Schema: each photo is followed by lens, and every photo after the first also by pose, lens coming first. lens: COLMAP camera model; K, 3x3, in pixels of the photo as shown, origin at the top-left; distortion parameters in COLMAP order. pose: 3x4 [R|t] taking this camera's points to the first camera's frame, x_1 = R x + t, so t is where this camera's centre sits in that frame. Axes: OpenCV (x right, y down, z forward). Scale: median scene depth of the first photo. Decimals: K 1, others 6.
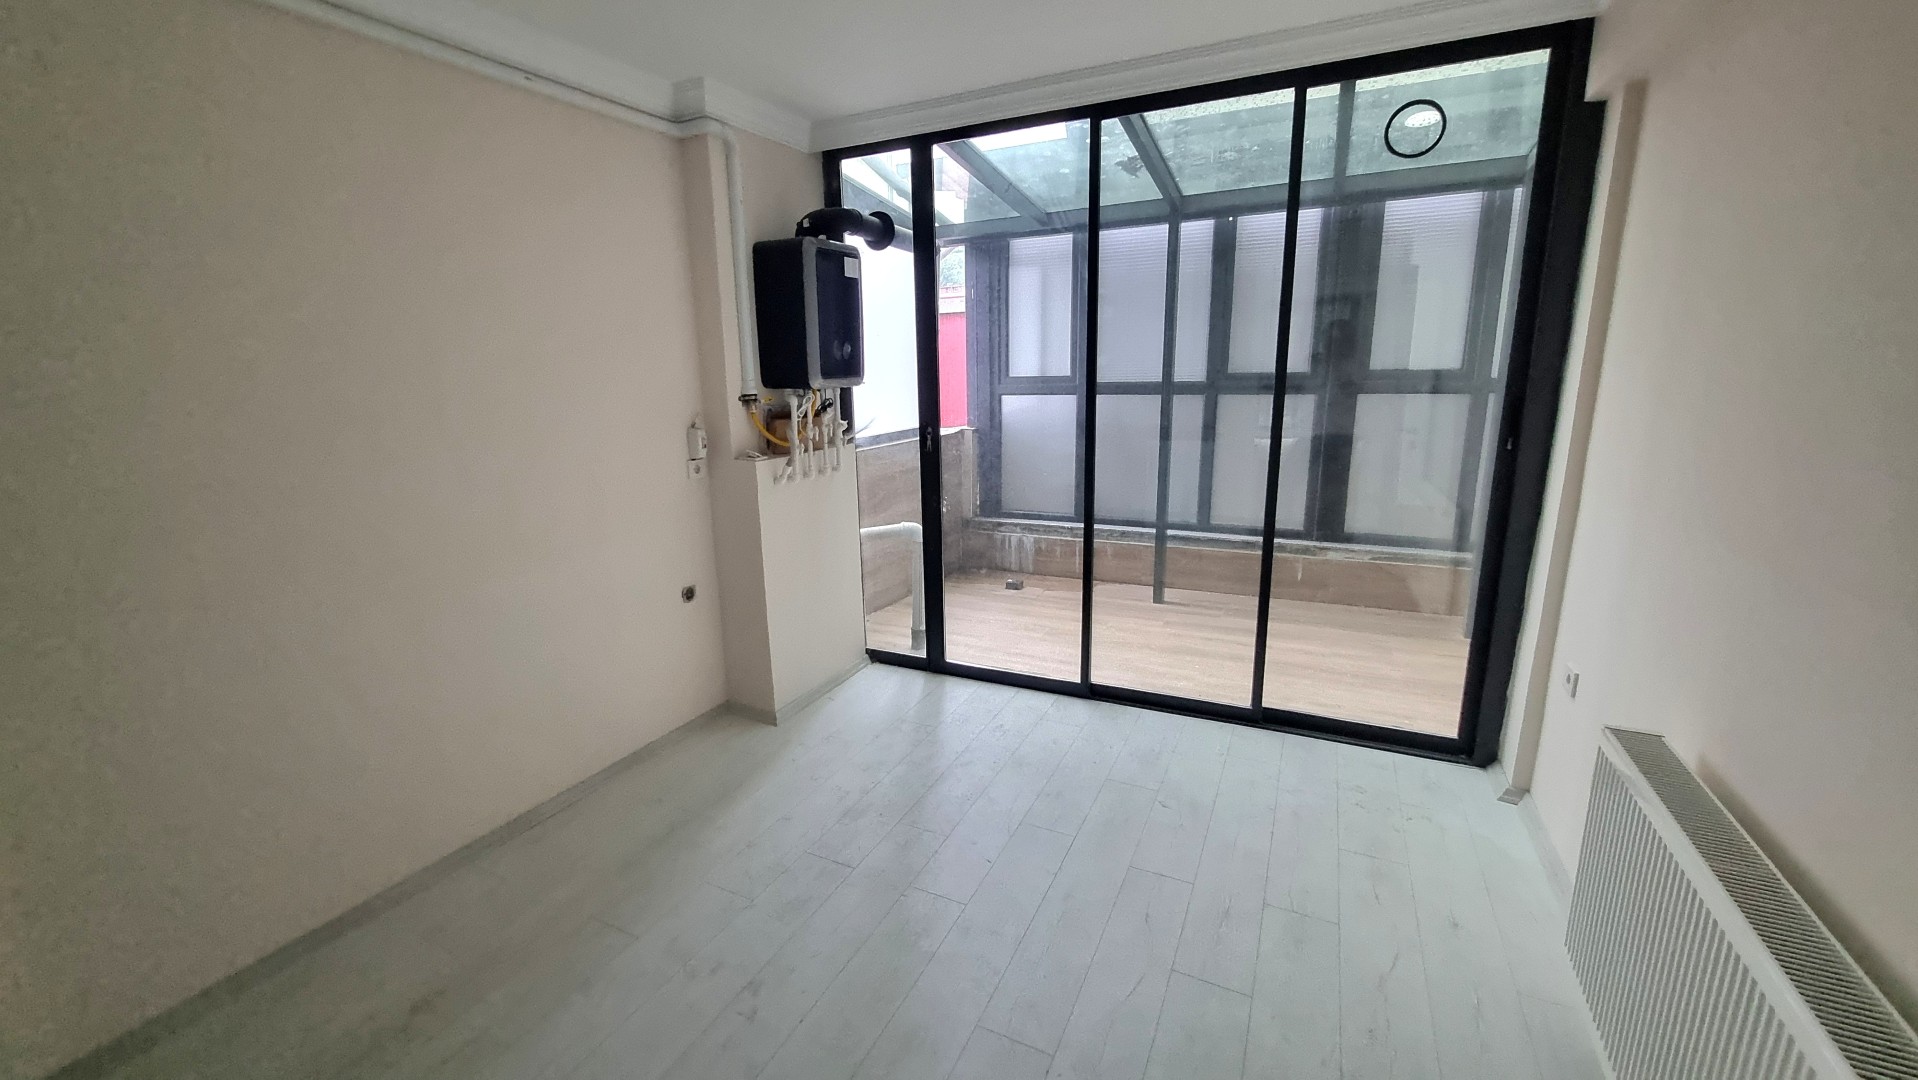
lens RADIAL K [[751.4, 0, 938.4], [0, 751.4, 534.3], [0, 0, 1]] dist [-0.000167, -0.000054]
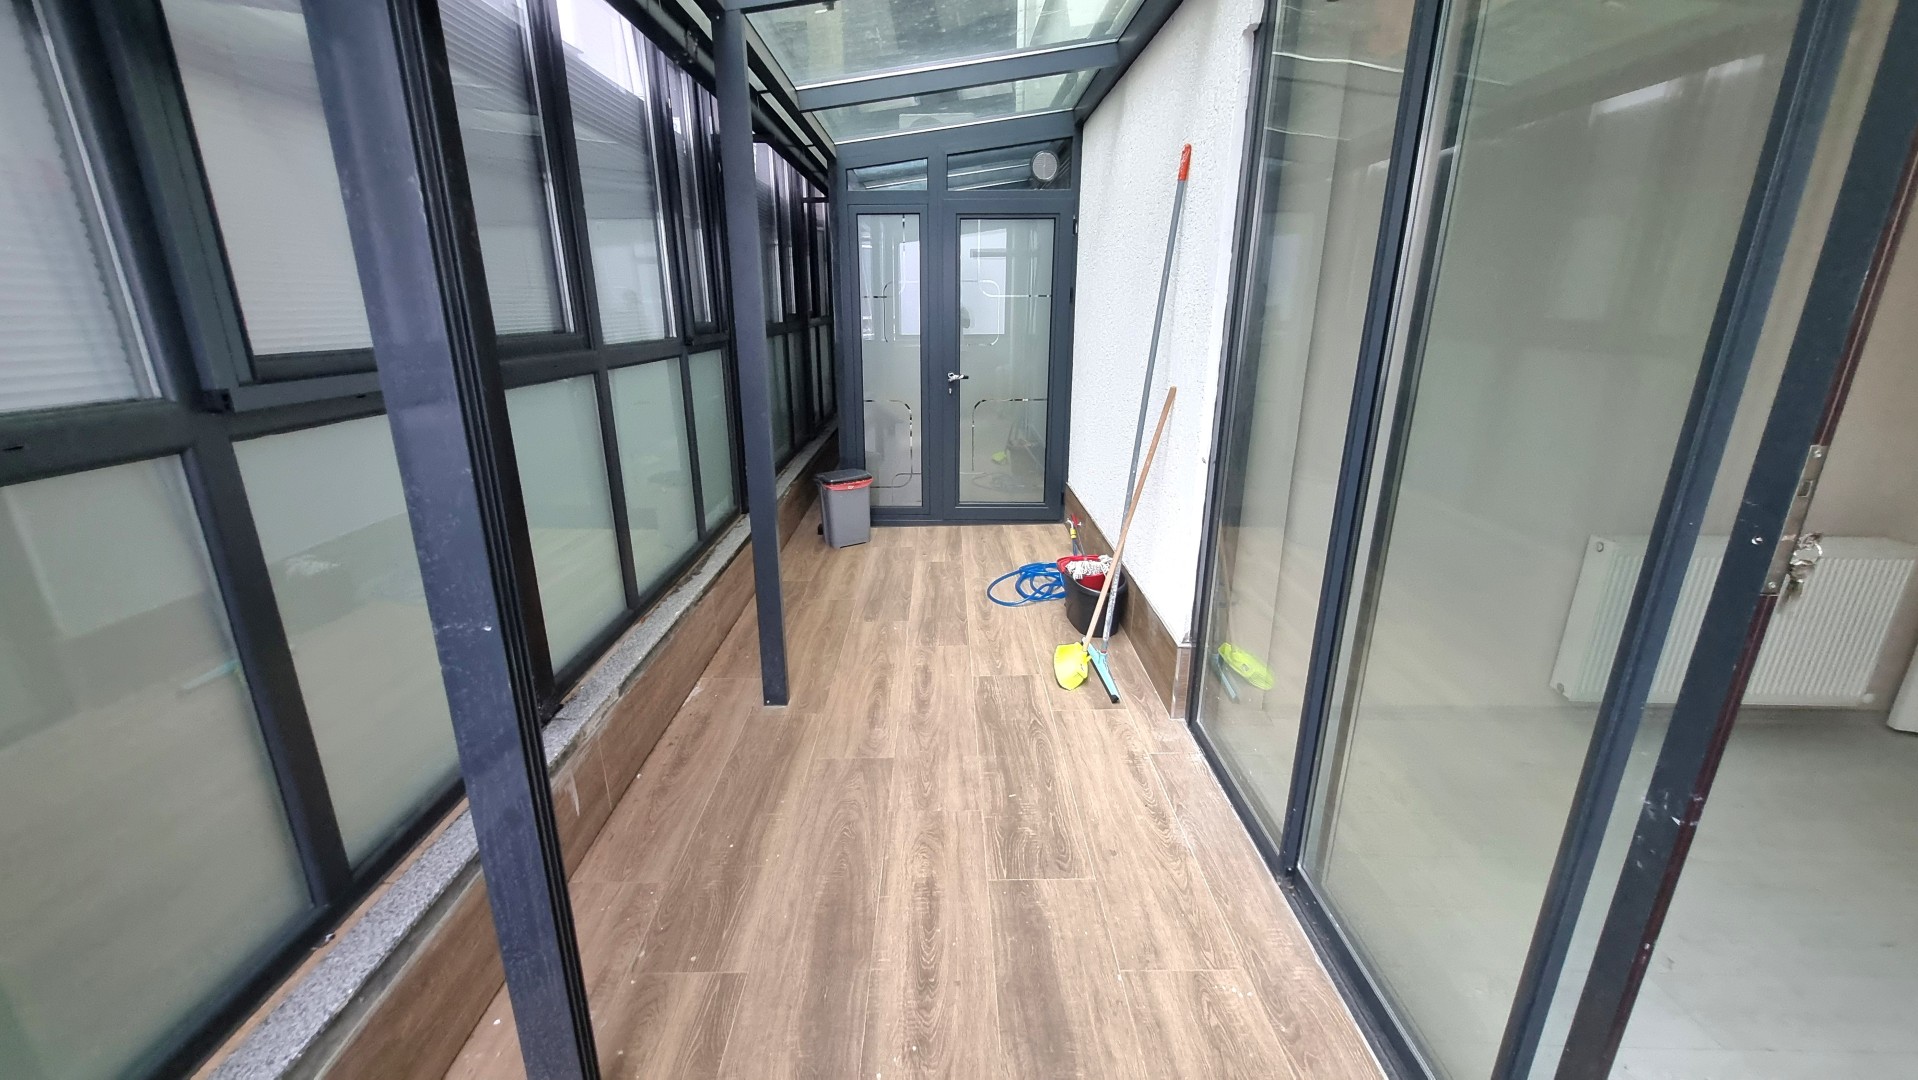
lens RADIAL K [[751.4, 0, 938.4], [0, 751.4, 534.3], [0, 0, 1]] dist [-0.000167, -0.000054]
pose [[-0.446685, -0.242853, 0.861101, 0.067747], [0.190444, 0.914590, 0.356729, -0.256079], [-0.874187, 0.323337, -0.362284, 1.185222]]
